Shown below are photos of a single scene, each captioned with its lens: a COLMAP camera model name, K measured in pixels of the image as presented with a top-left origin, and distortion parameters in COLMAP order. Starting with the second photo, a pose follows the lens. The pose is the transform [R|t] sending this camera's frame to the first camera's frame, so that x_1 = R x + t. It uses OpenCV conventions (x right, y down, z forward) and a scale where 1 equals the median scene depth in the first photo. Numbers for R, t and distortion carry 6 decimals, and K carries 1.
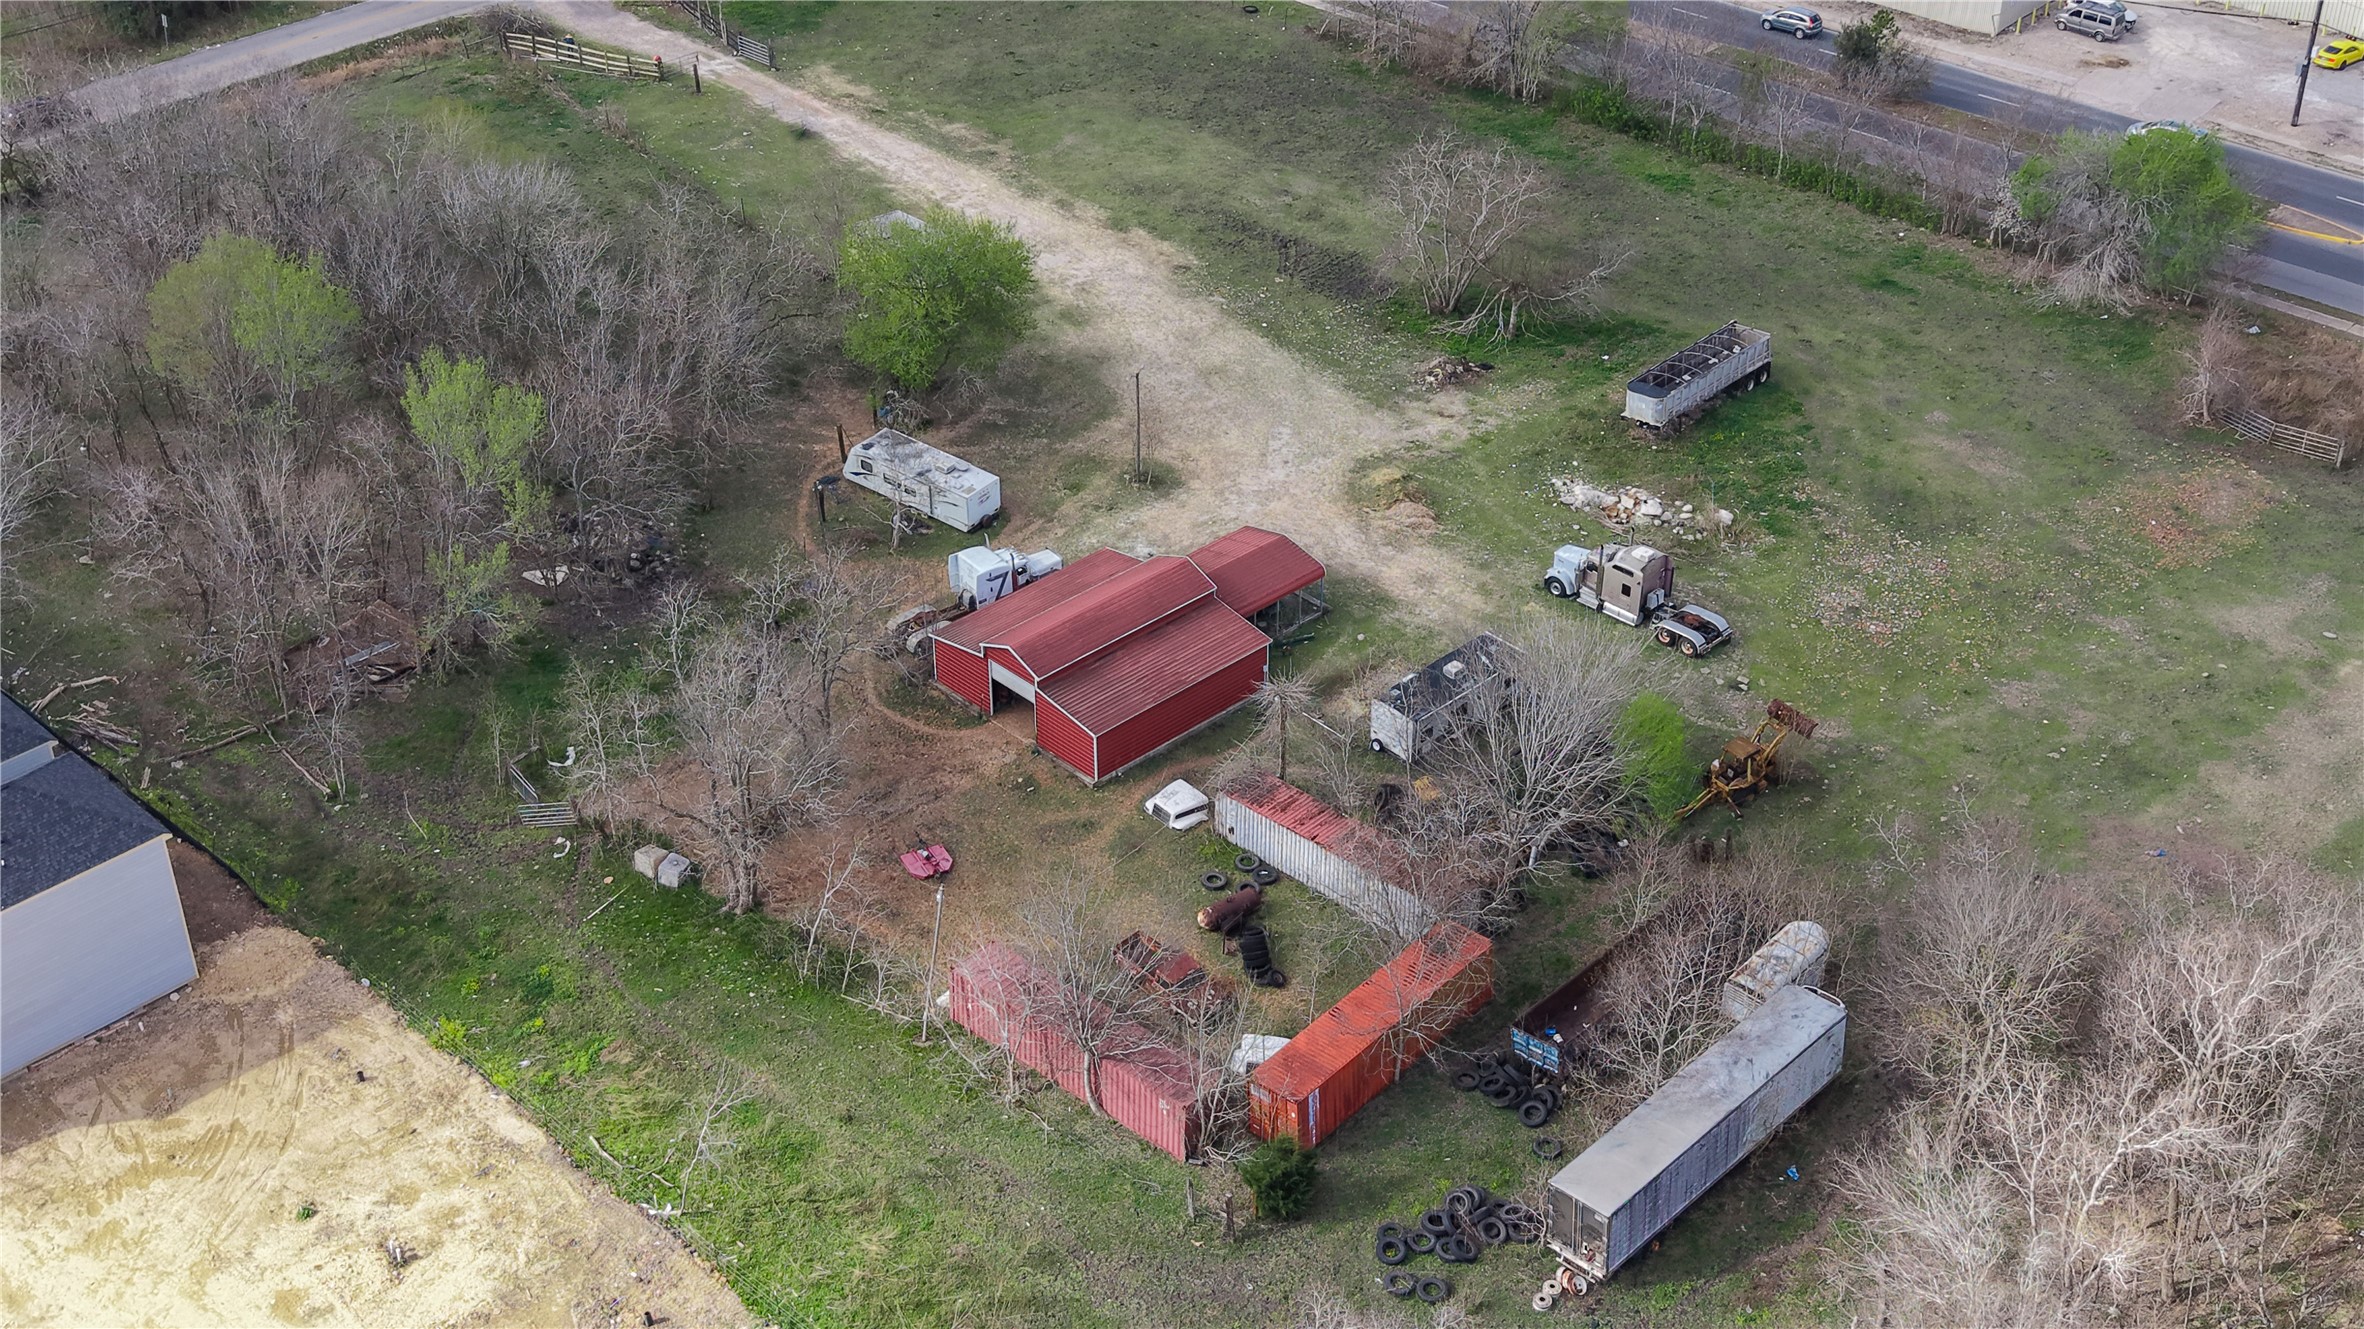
lens RADIAL K [[2766.5, 0, 1162.0], [0, 2766.5, 719.0], [0, 0, 1]] dist [0.250863, -0.864178]
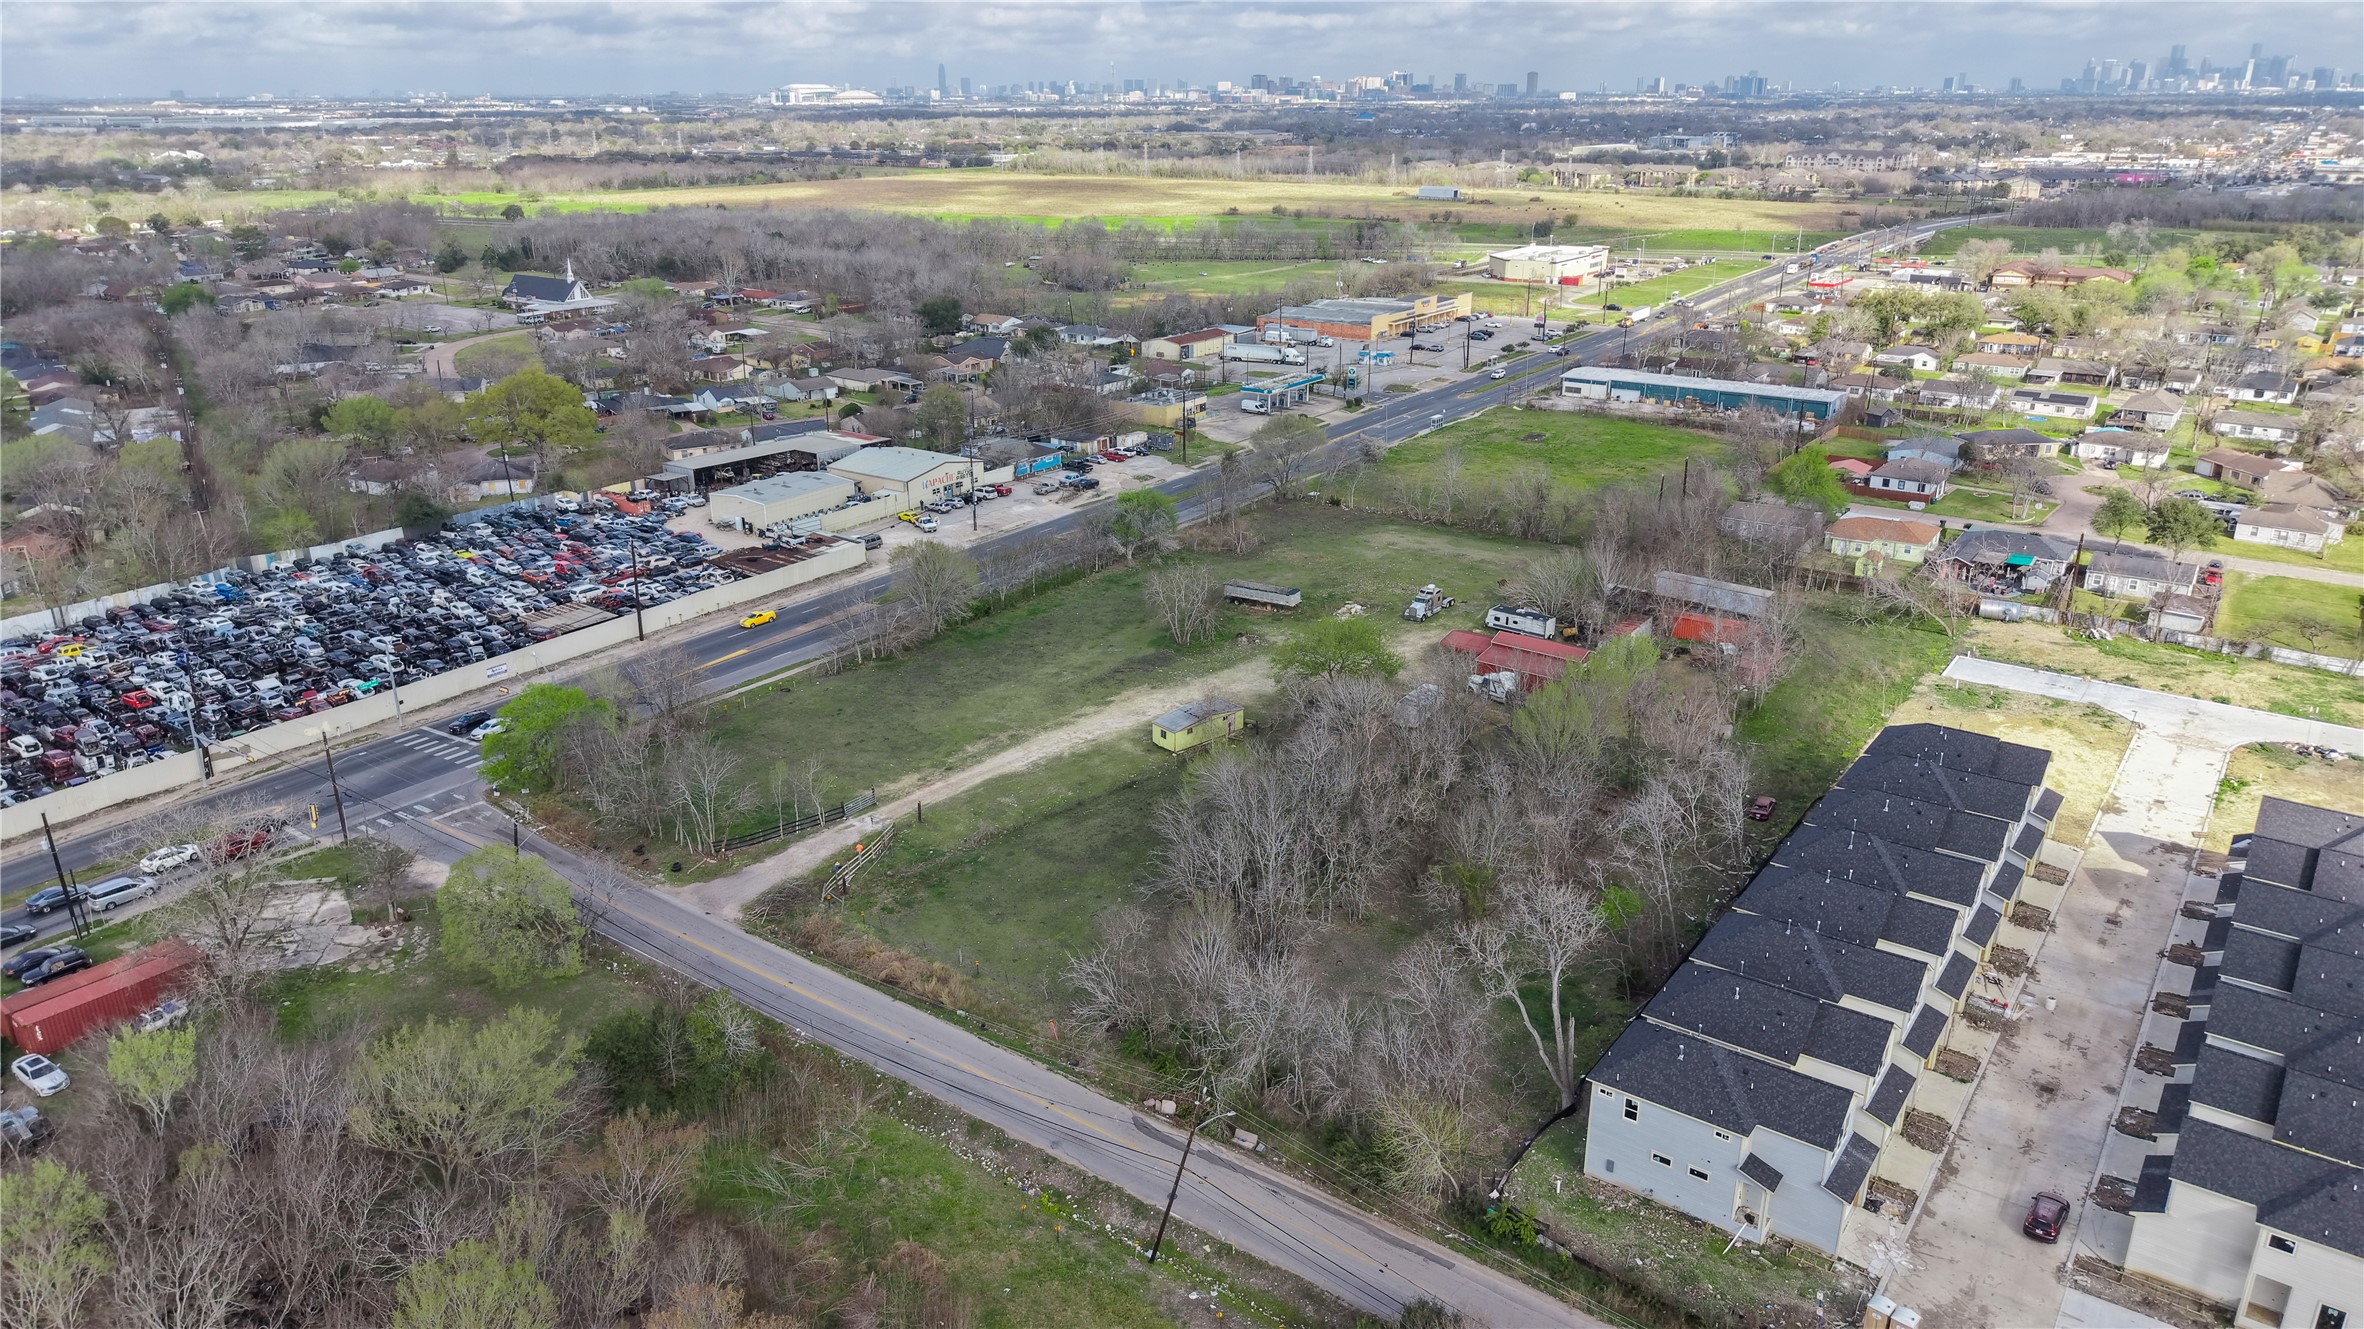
lens RADIAL K [[1561.0, 0, 1173.9], [0, 1561.0, 670.1], [0, 0, 1]] dist [0.070607, -0.109397]
pose [[-0.128278, -0.342040, 0.930889, -1.256140], [0.568854, 0.743504, 0.351577, -0.682412], [-0.812373, 0.574639, 0.099196, 1.096227]]
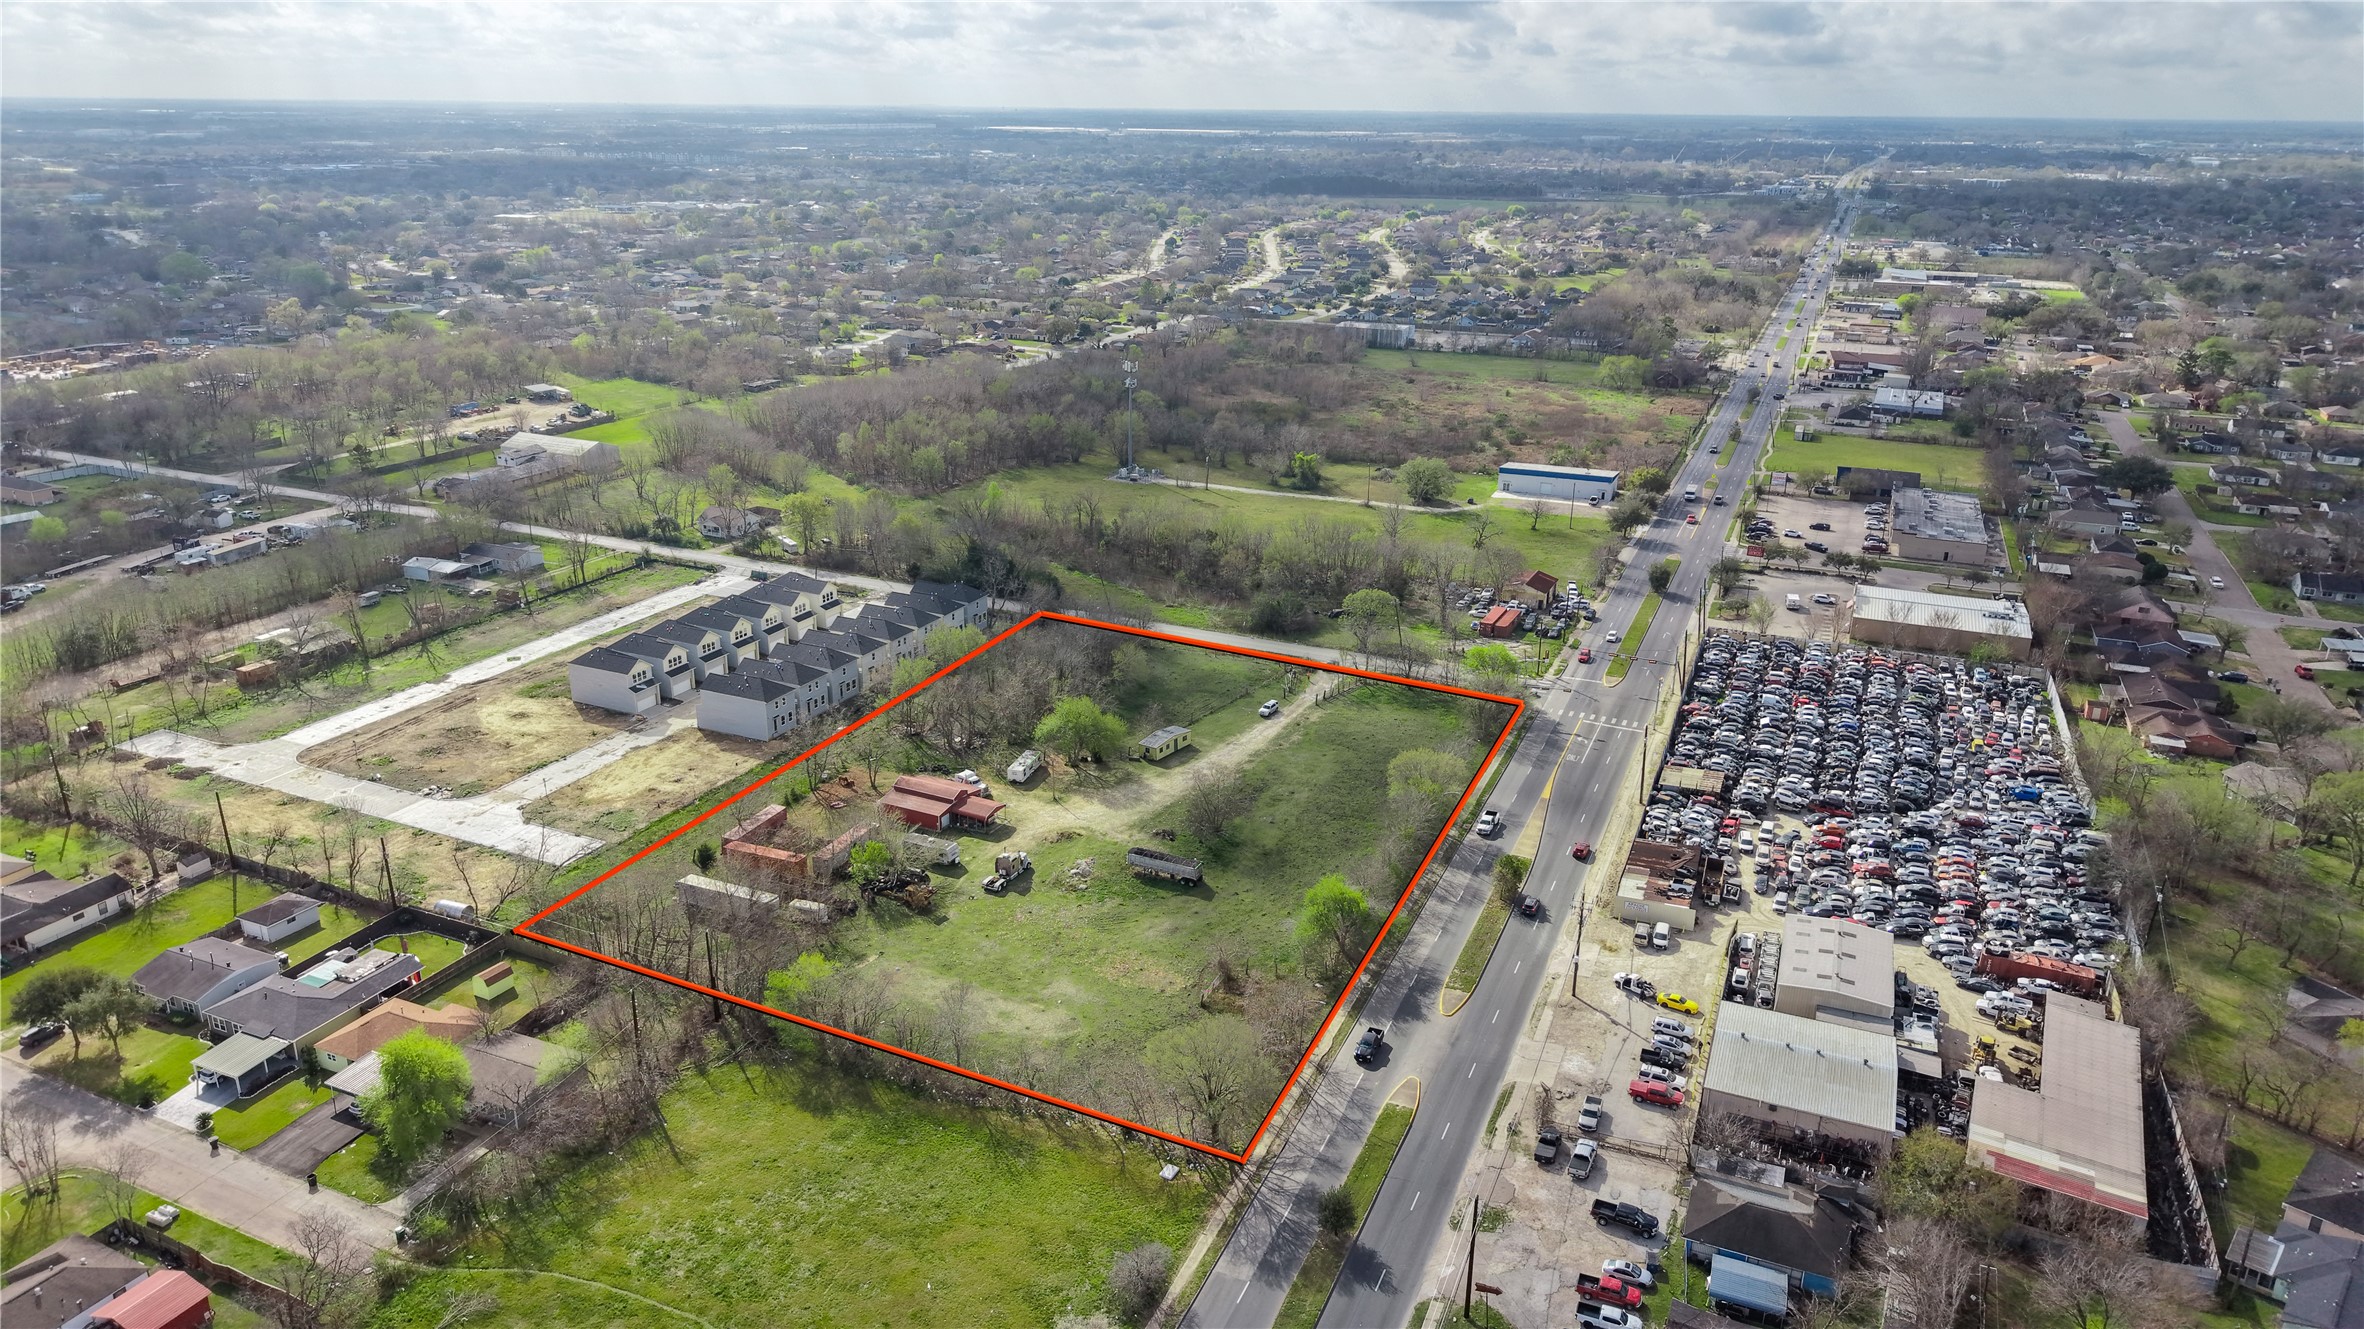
lens RADIAL K [[1561.0, 0, 1173.9], [0, 1561.0, 670.1], [0, 0, 1]] dist [0.070607, -0.109397]
pose [[0.325015, 0.325183, -0.888044, 1.626557], [-0.546901, 0.830709, 0.104028, -0.488833], [0.771534, 0.451861, 0.447836, 0.307149]]
